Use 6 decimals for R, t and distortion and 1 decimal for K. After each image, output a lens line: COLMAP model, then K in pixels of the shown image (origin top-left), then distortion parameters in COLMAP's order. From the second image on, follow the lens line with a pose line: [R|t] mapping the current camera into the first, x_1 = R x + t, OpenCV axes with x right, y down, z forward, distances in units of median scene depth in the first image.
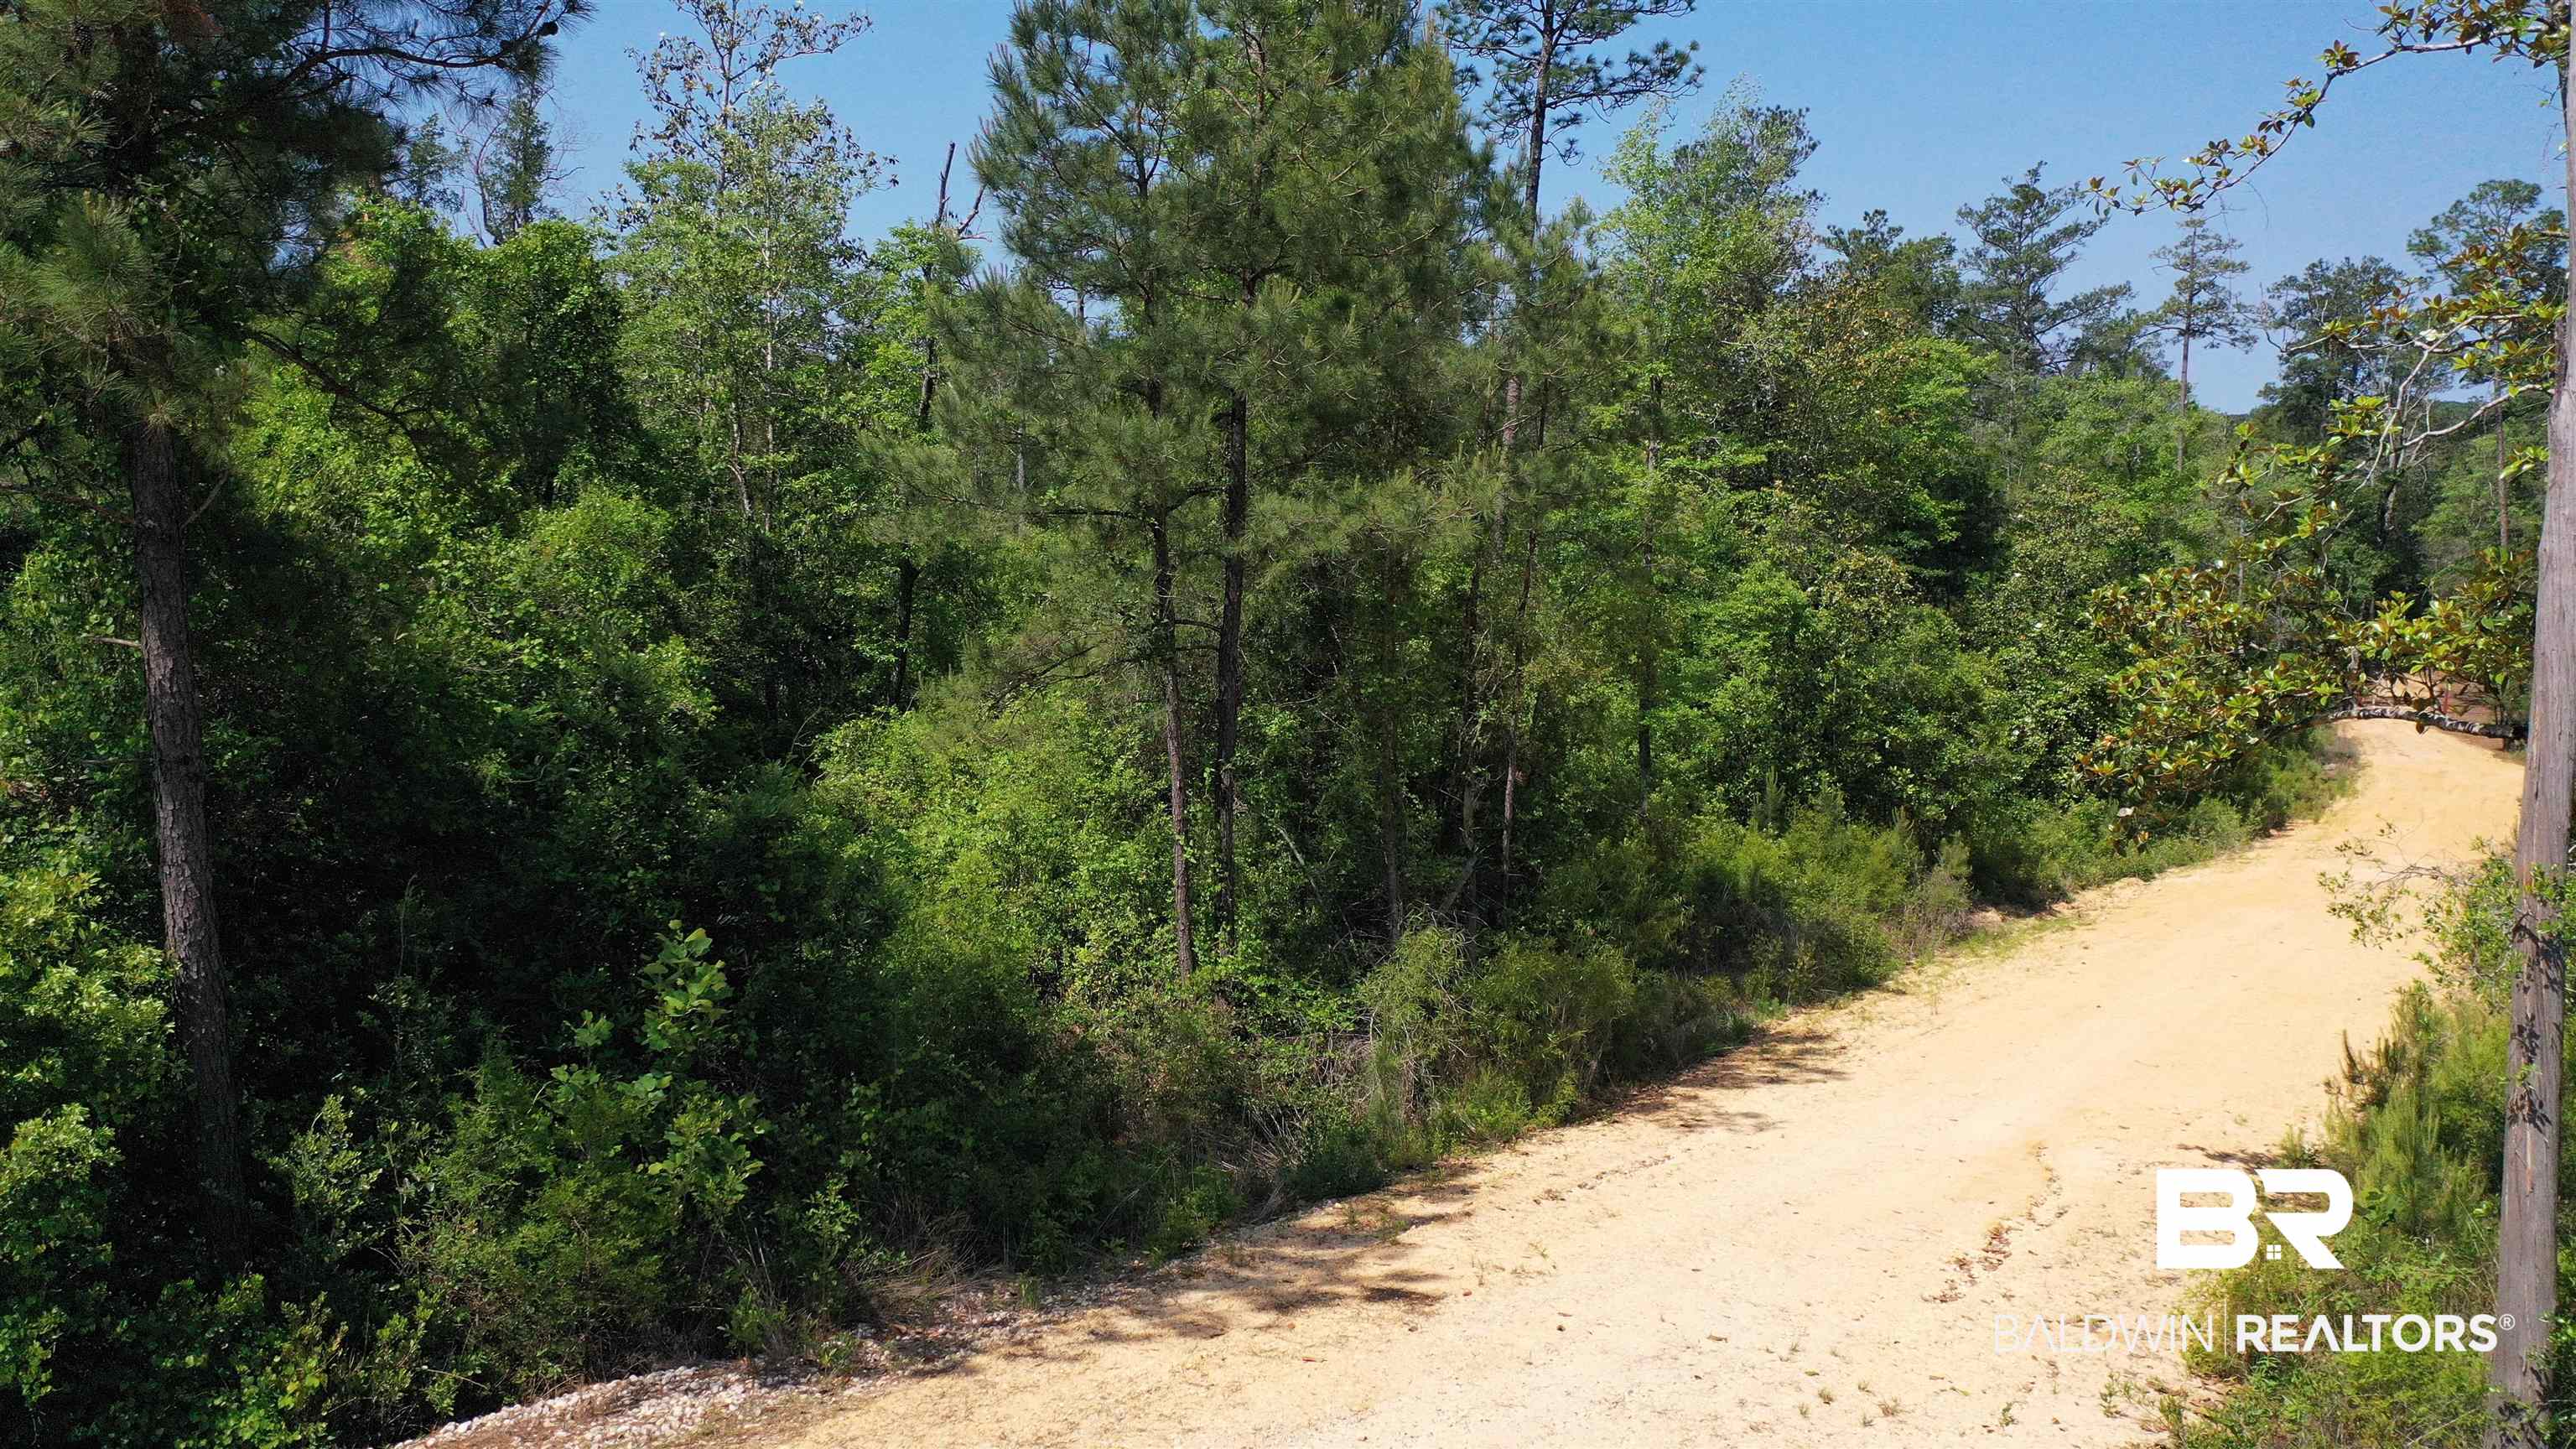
lens RADIAL K [[2048.3, 0, 1279.0], [0, 2048.3, 733.8], [0, 0, 1]] dist [0.017691, 0.003178]
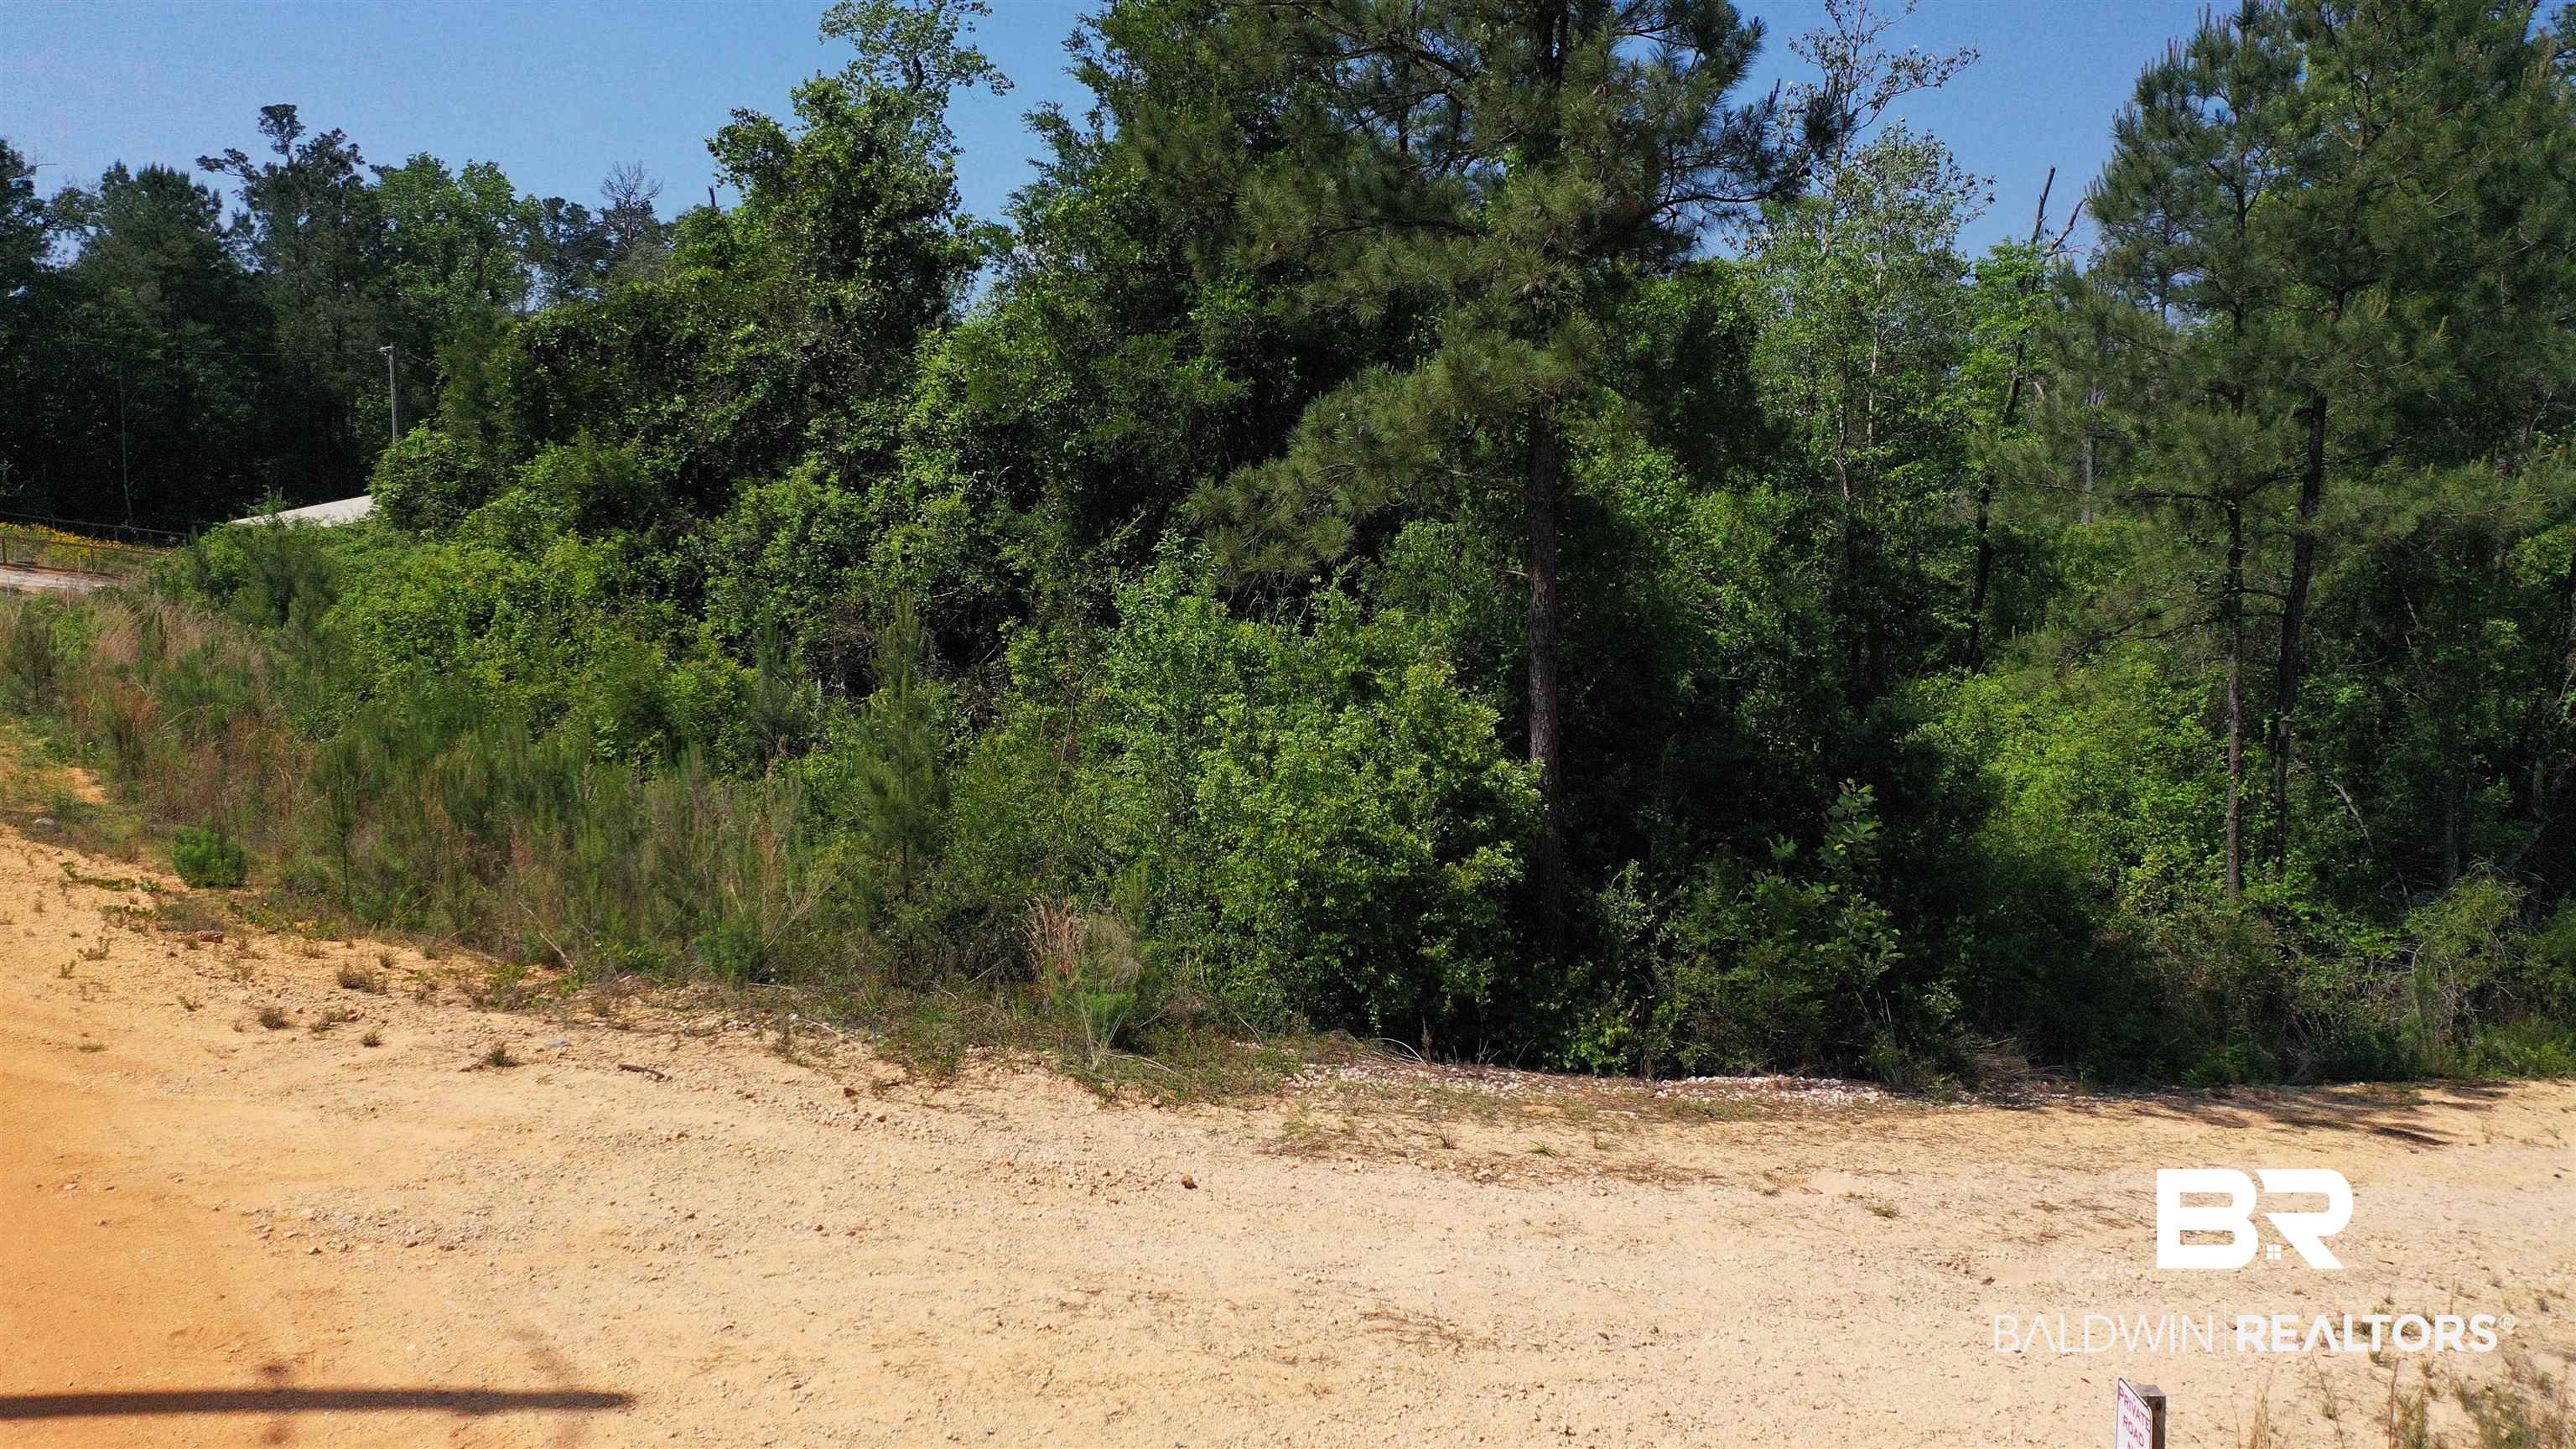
lens RADIAL K [[2048.3, 0, 1267.9], [0, 2048.3, 762.8], [0, 0, 1]] dist [0.017691, 0.003178]
pose [[0.880247, 0.065777, -0.469934, 0.016205], [-0.057172, 0.997833, 0.032575, 0.036161], [0.471058, -0.001807, 0.882100, -0.291889]]
